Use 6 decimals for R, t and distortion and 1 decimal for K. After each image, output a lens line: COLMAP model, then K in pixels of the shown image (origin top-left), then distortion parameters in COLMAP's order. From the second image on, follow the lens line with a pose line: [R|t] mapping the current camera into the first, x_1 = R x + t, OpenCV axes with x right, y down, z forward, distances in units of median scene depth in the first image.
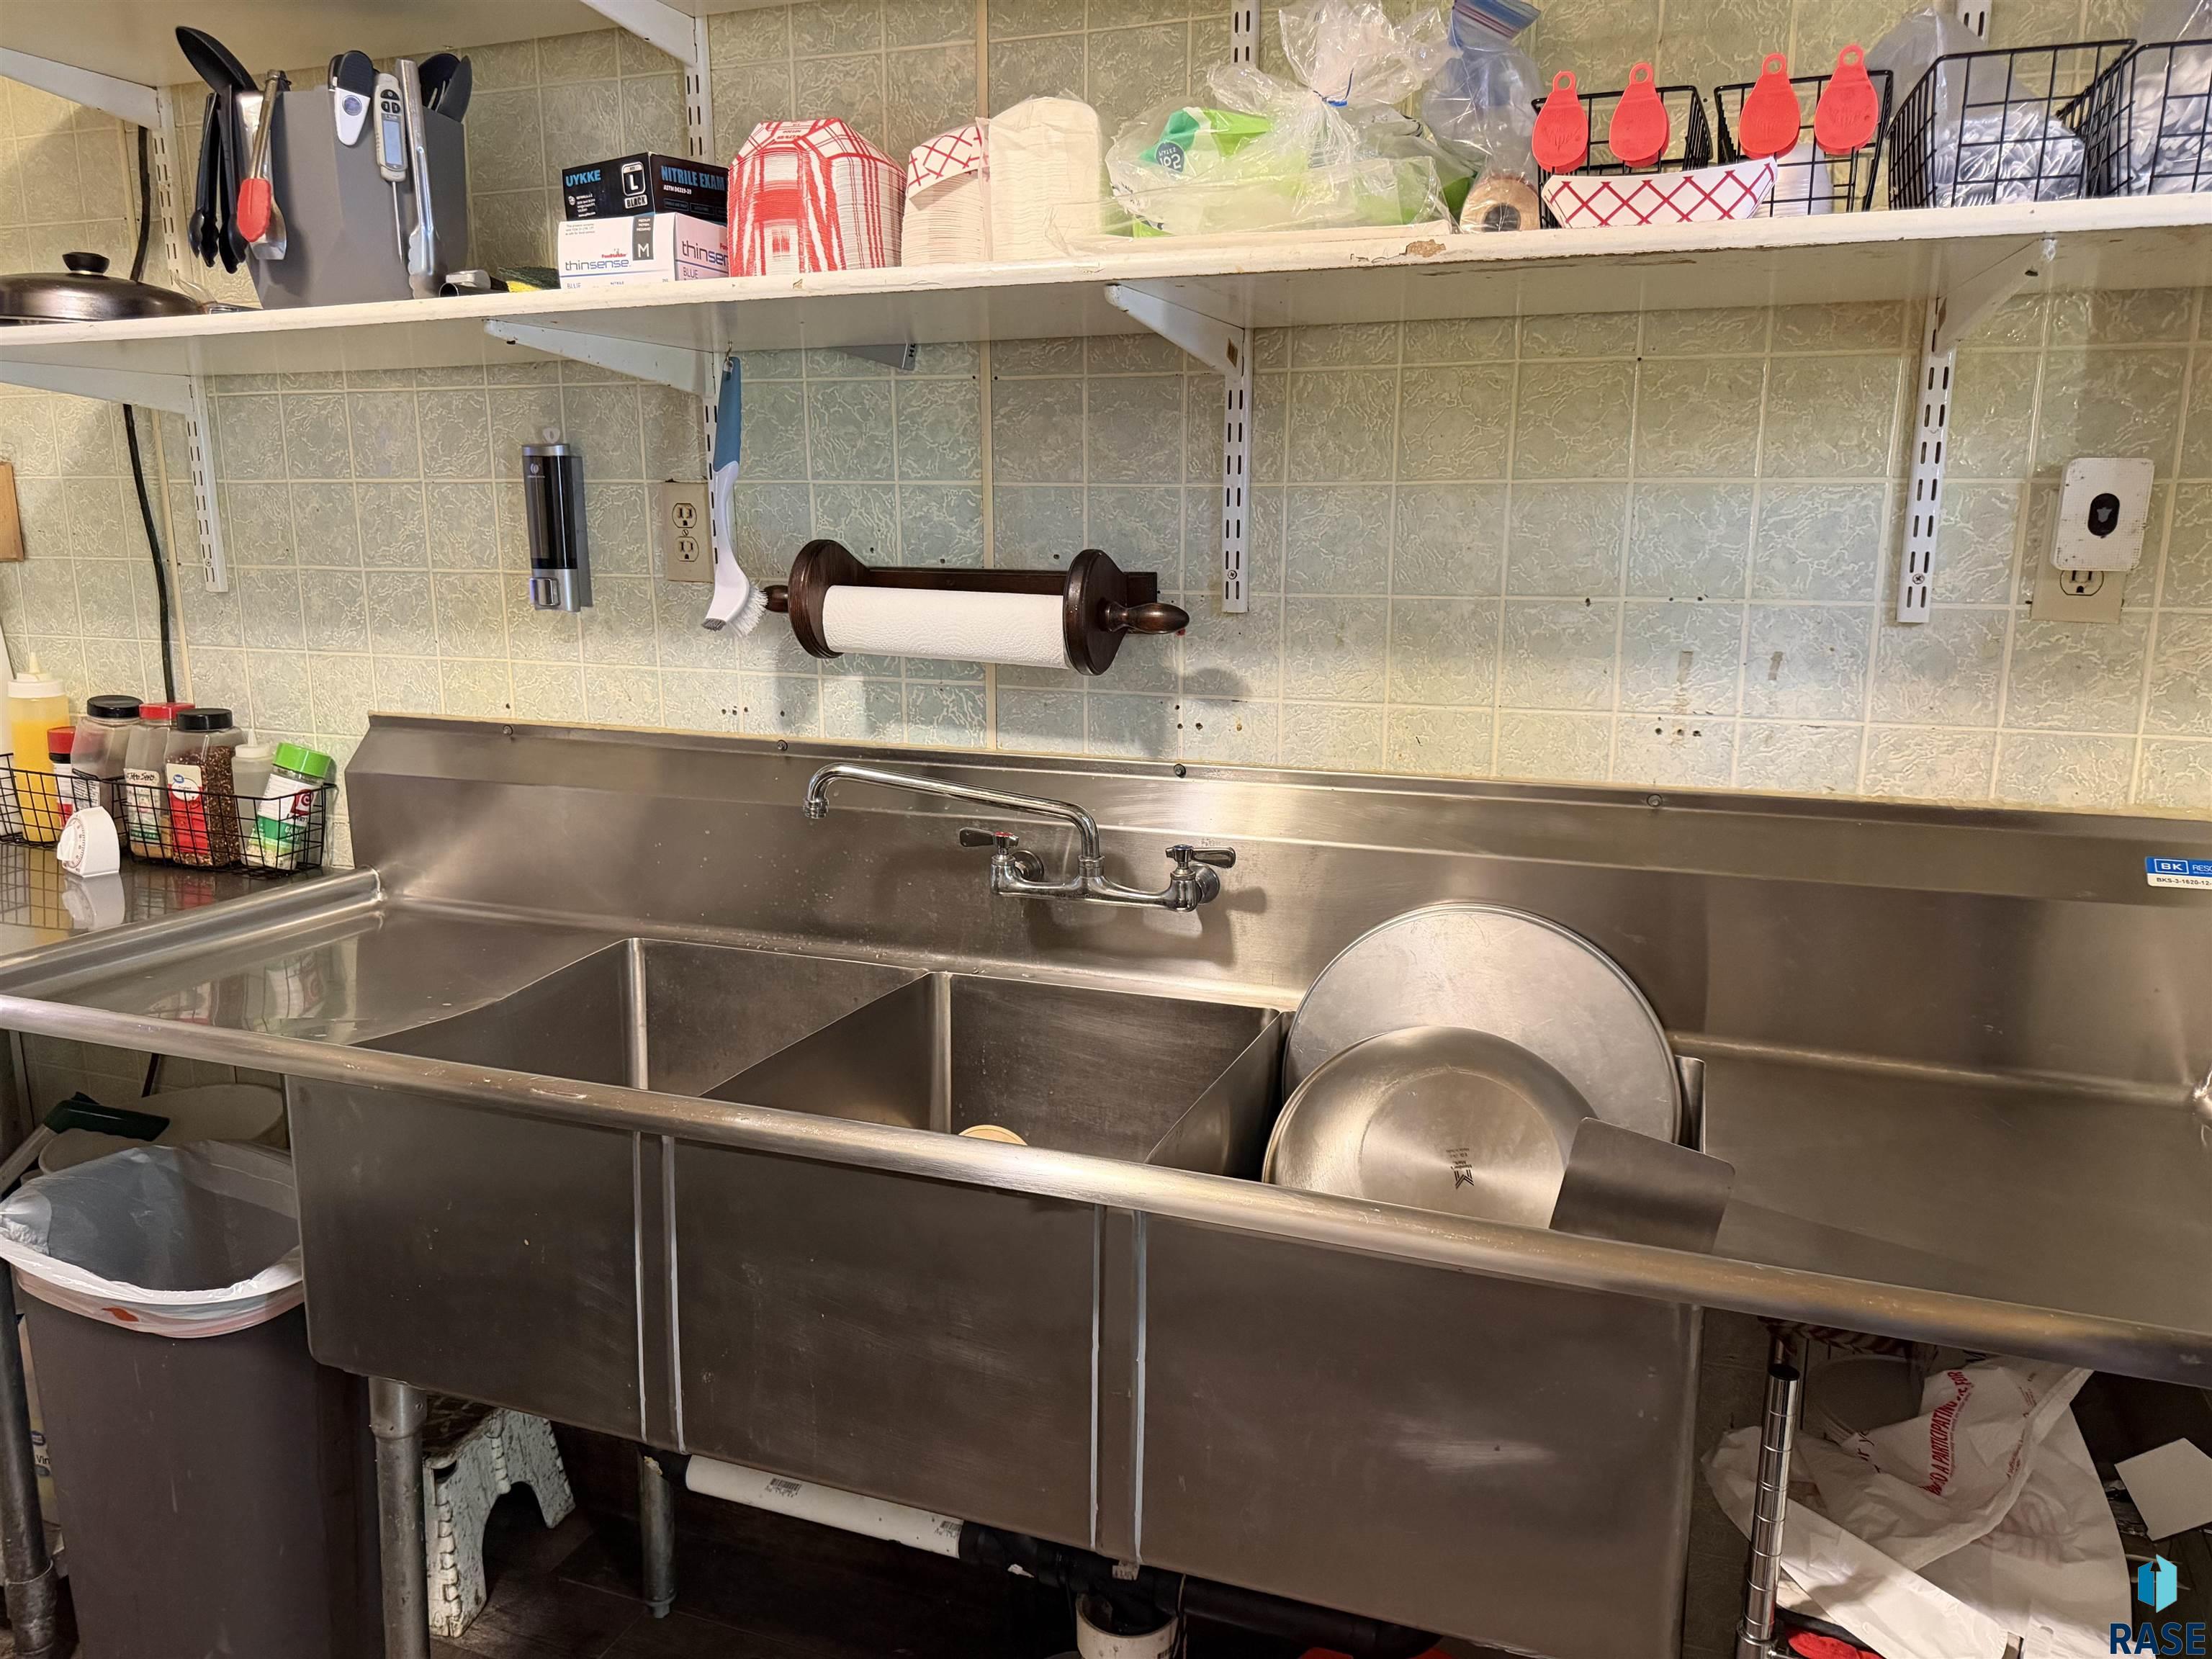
lens RADIAL K [[1582.6, 0, 1106.0], [0, 1582.6, 829.5], [0, 0, 1]] dist [0.038199, -0.040072]
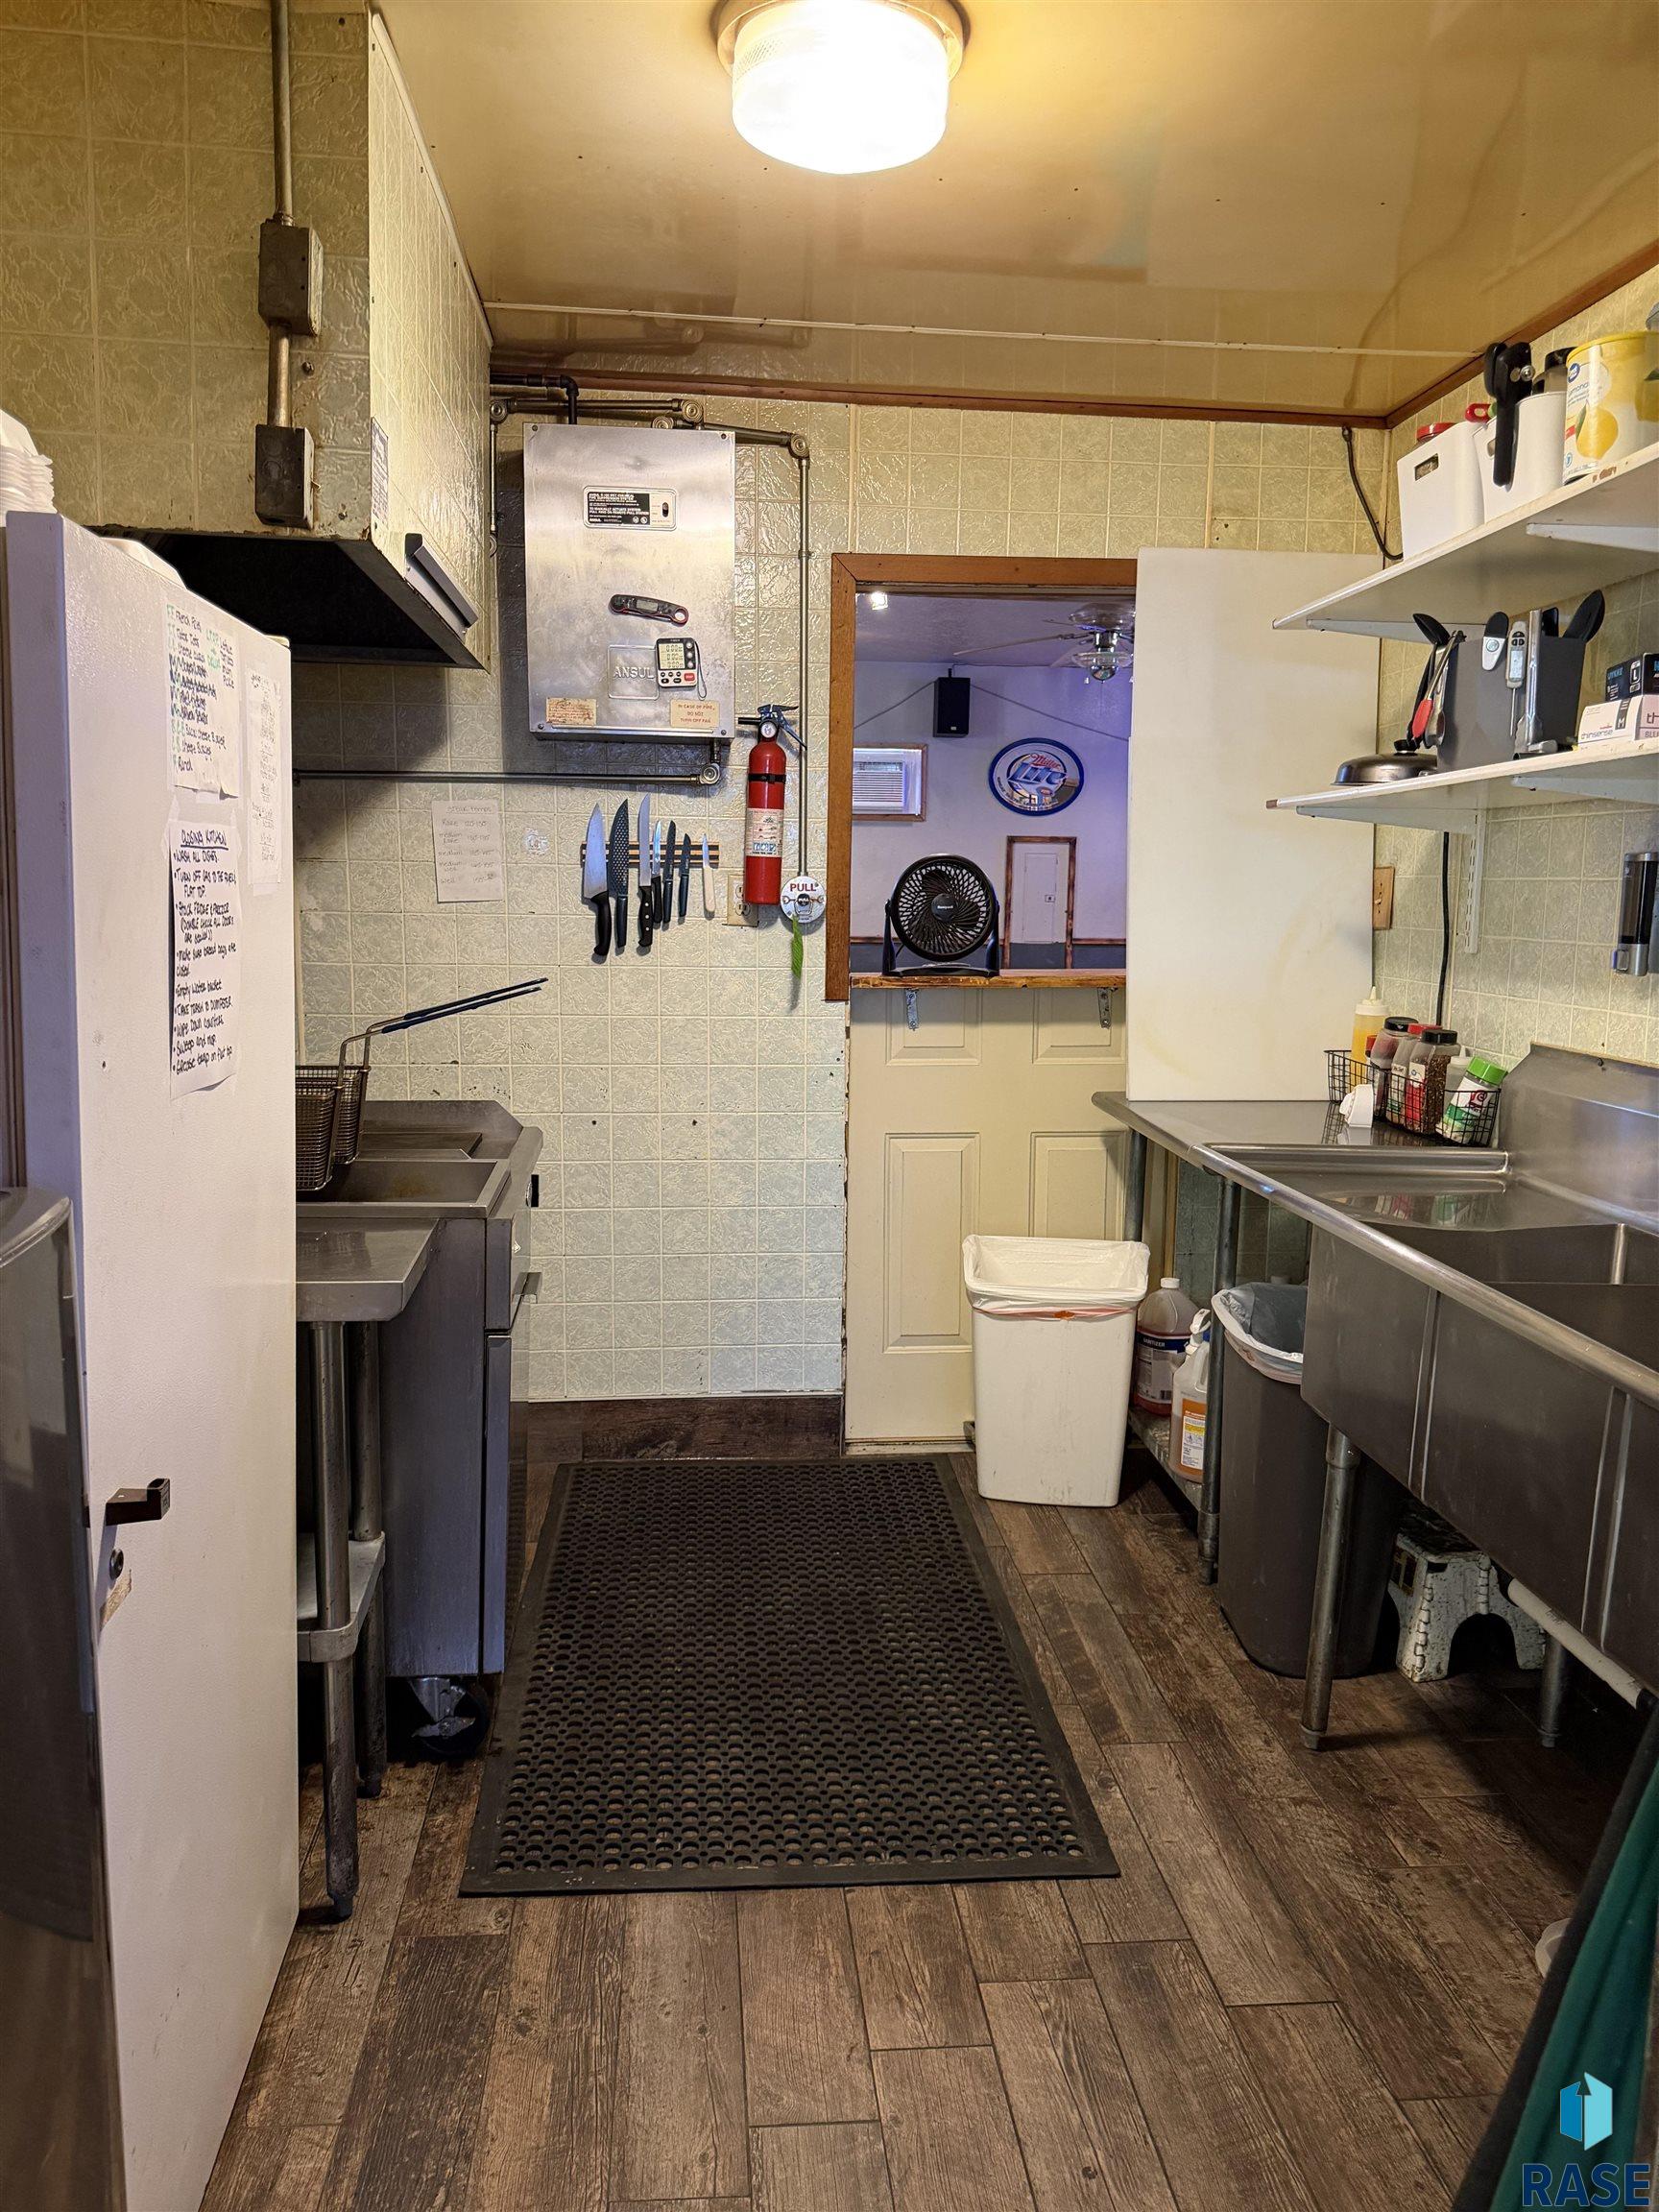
lens RADIAL K [[1542.4, 0, 829.5], [0, 1542.4, 1106.0], [0, 0, 1]] dist [0.137047, -0.144070]
pose [[0.444759, 0.137338, -0.885058, 0.523257], [-0.201782, 0.978134, 0.050381, 0.038291], [0.872624, 0.156182, 0.462746, -0.180327]]
